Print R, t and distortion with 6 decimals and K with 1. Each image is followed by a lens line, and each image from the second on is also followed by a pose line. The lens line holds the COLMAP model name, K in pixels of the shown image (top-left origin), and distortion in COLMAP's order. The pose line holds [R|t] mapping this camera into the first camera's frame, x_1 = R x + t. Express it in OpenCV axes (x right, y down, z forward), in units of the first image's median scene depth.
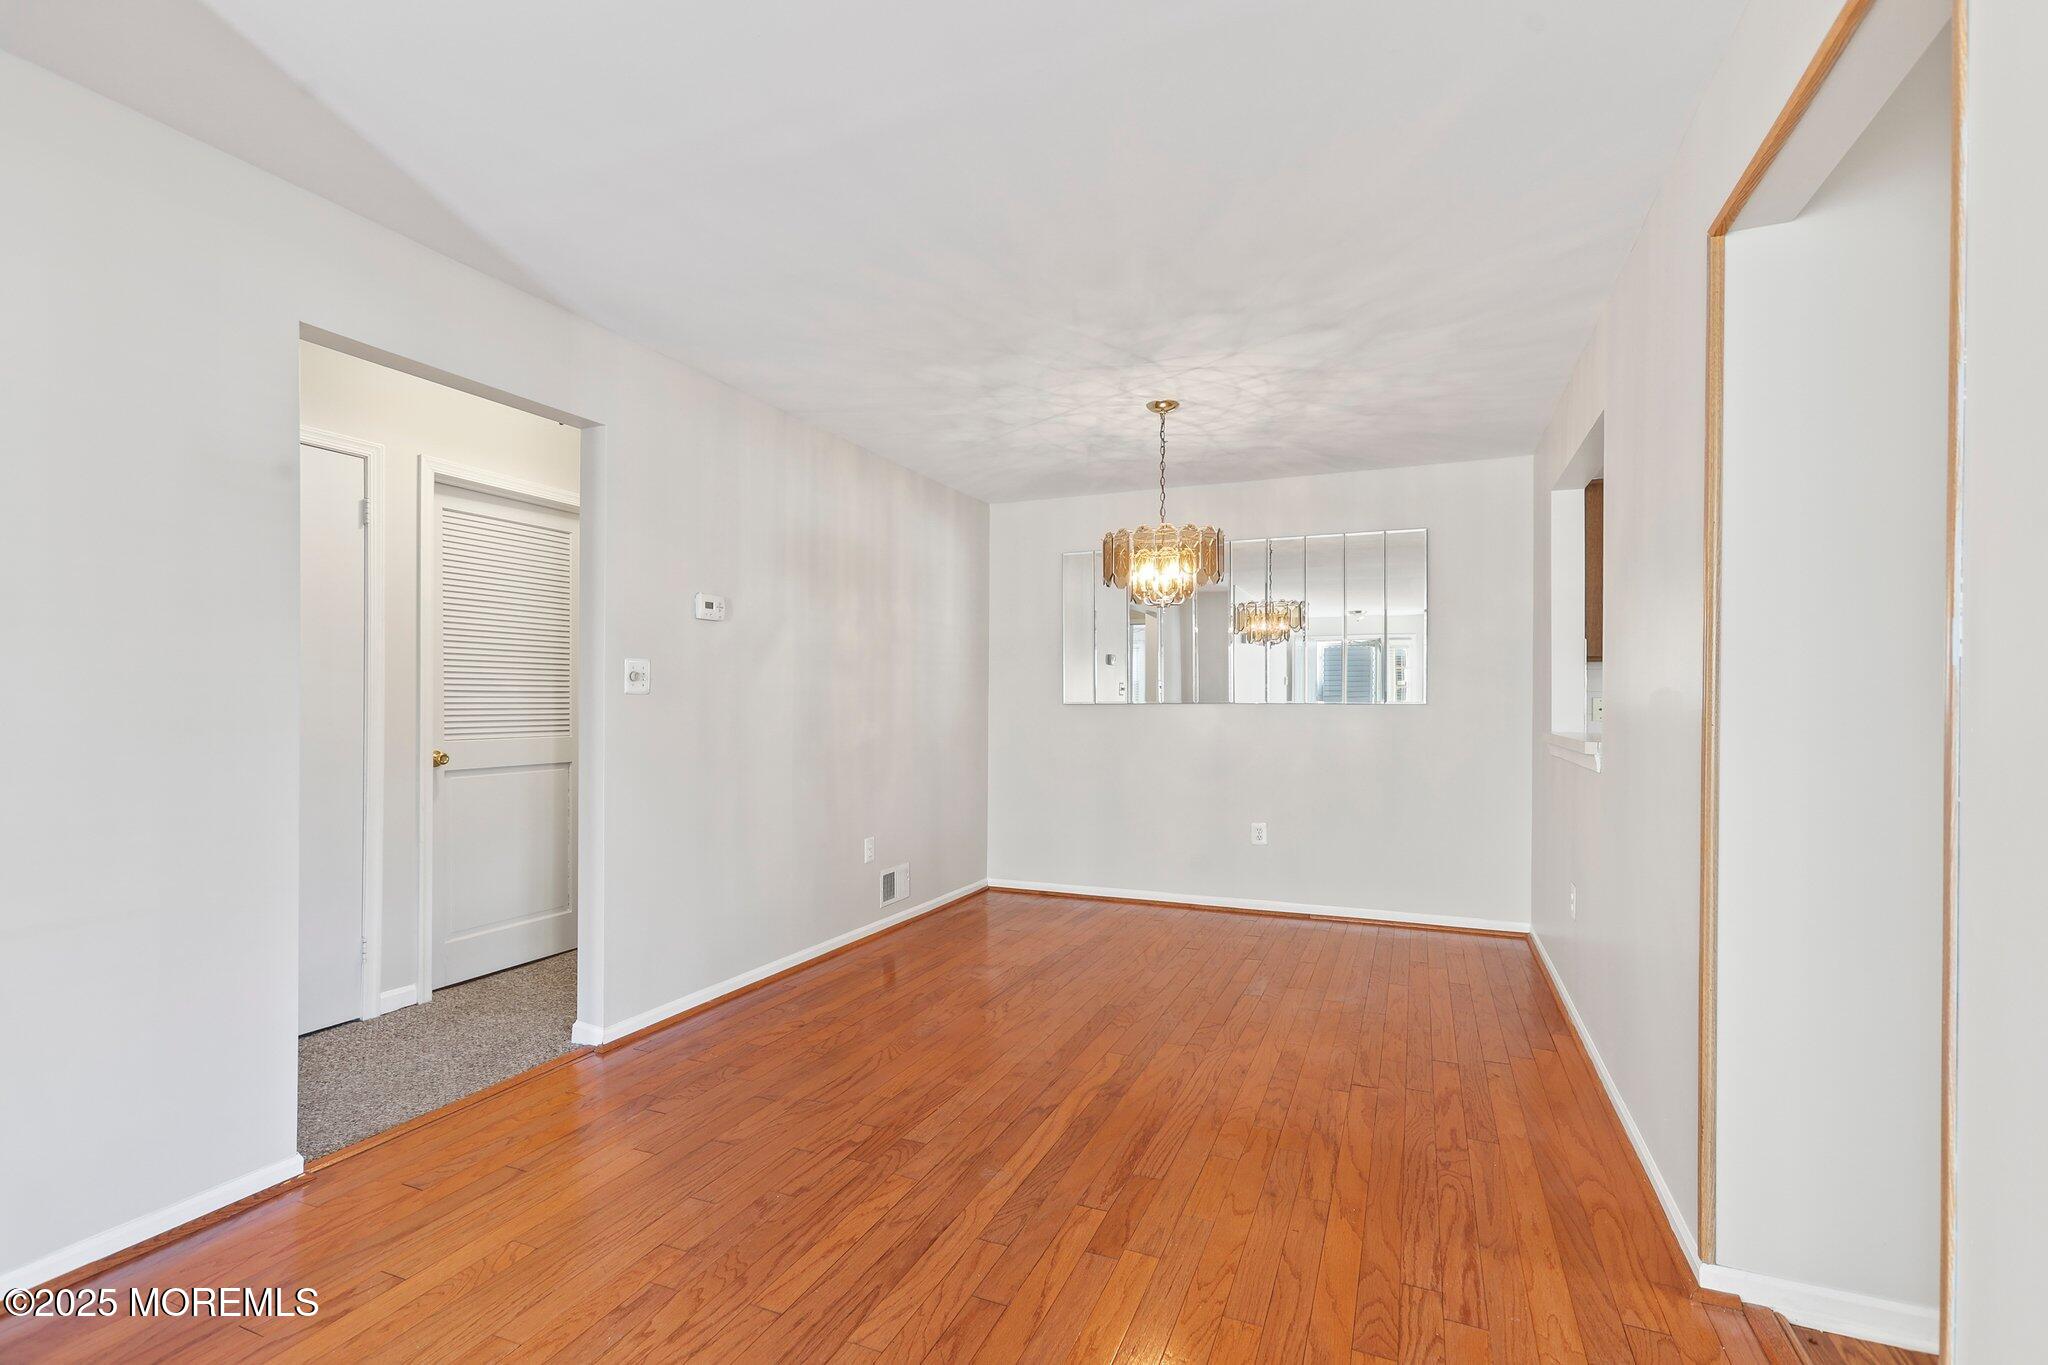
lens RADIAL K [[929.0, 0, 1019.0], [0, 929.0, 704.5], [0, 0, 1]] dist [0.000310, 0.004842]
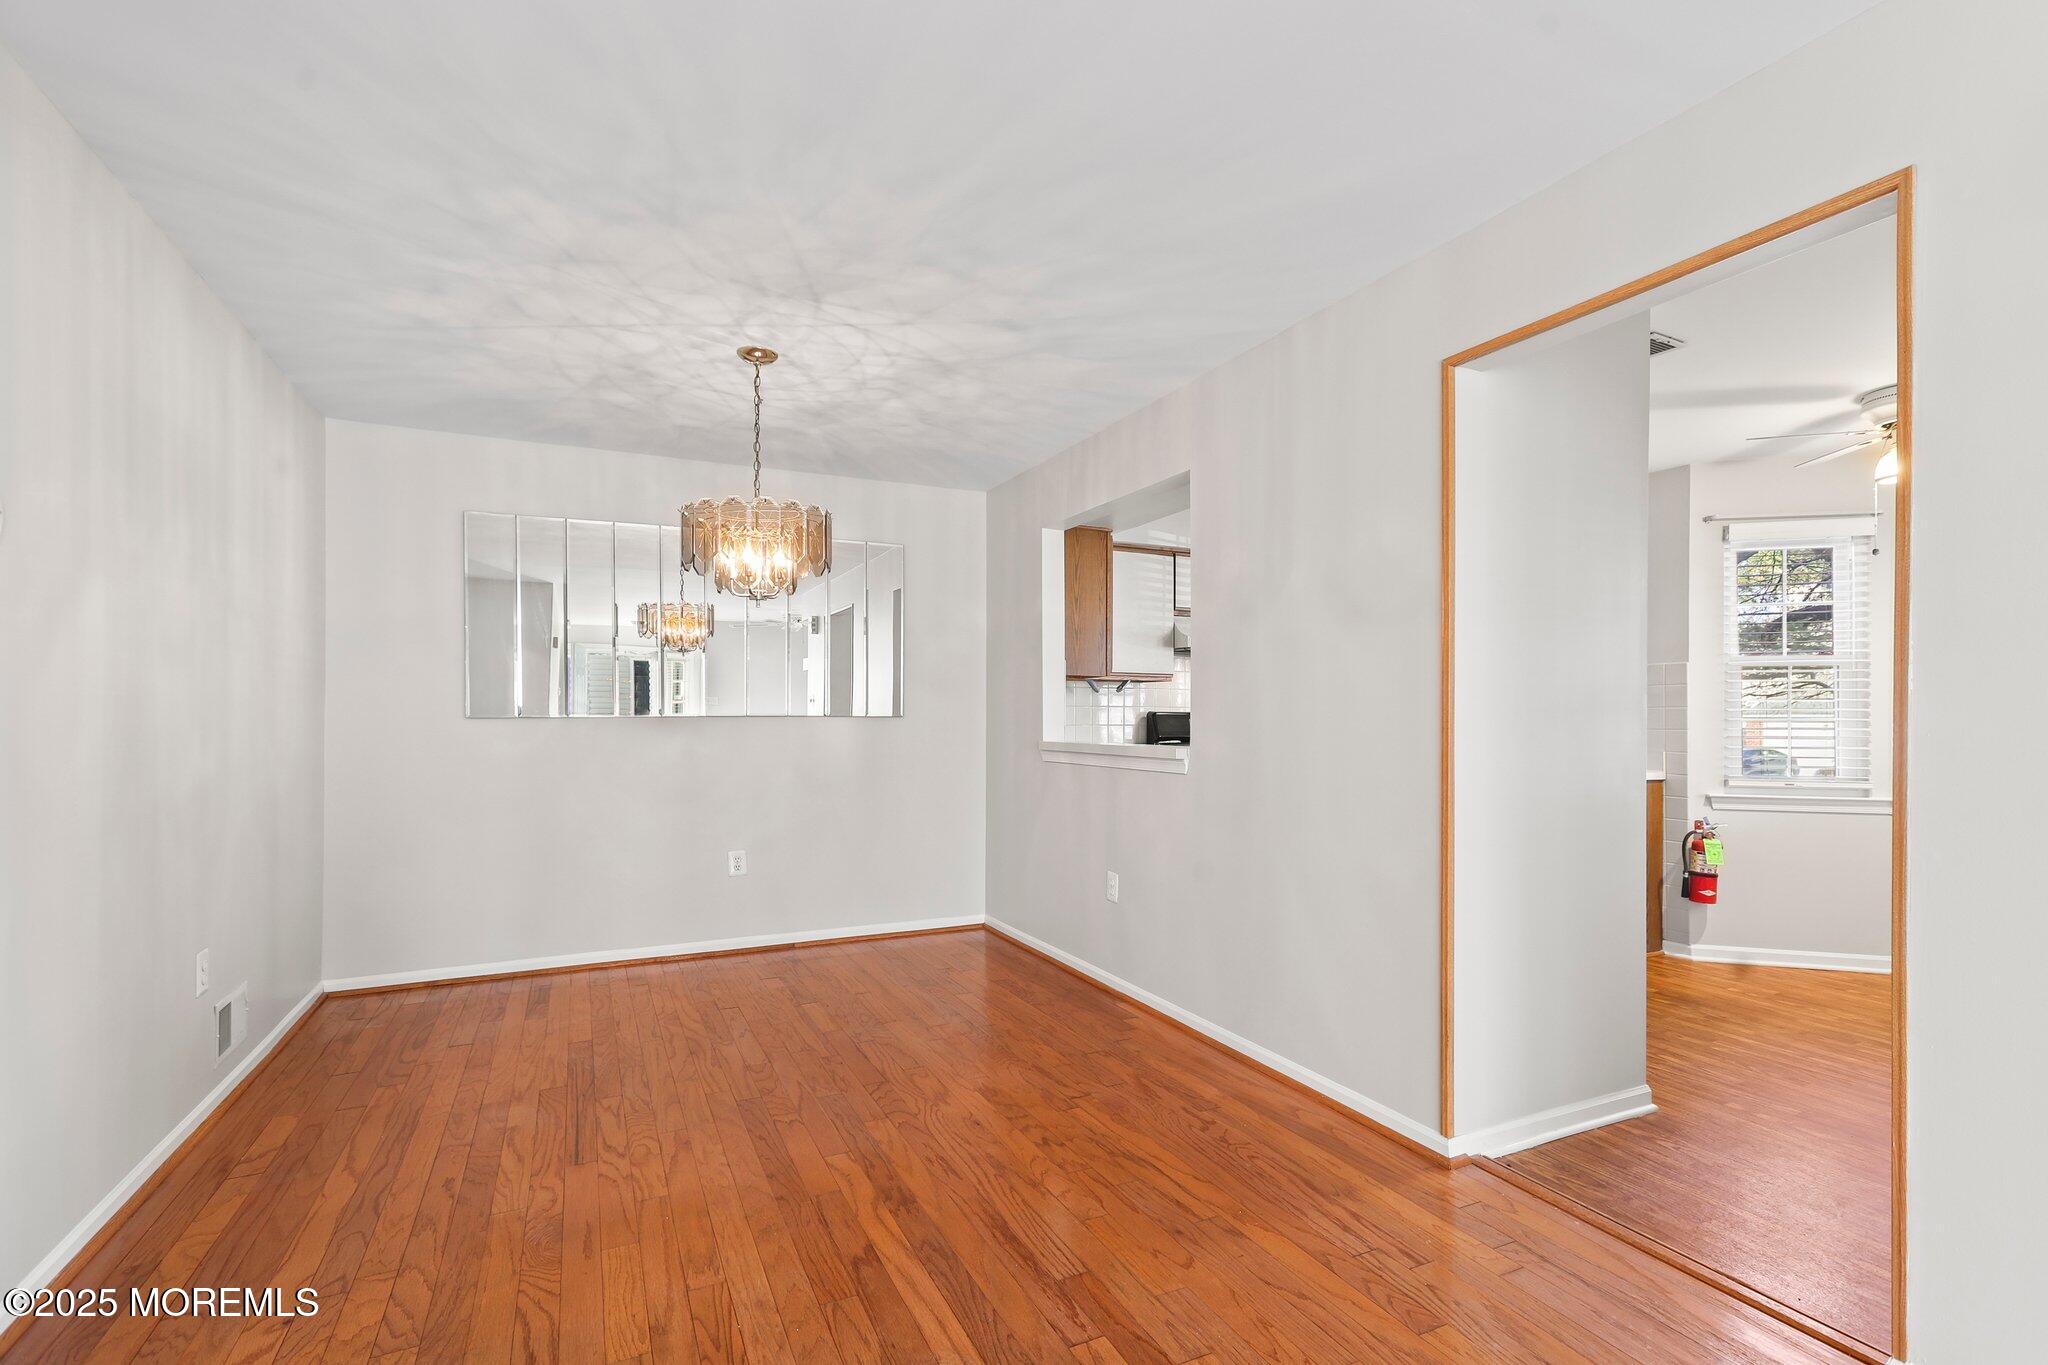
lens RADIAL K [[929.0, 0, 1019.0], [0, 929.0, 723.0], [0, 0, 1]] dist [0.000310, 0.004842]
pose [[0.658292, -0.007508, 0.752725, -0.327298], [0.003110, 0.999969, 0.007254, -0.001504], [-0.752756, -0.002435, 0.658295, 0.296591]]
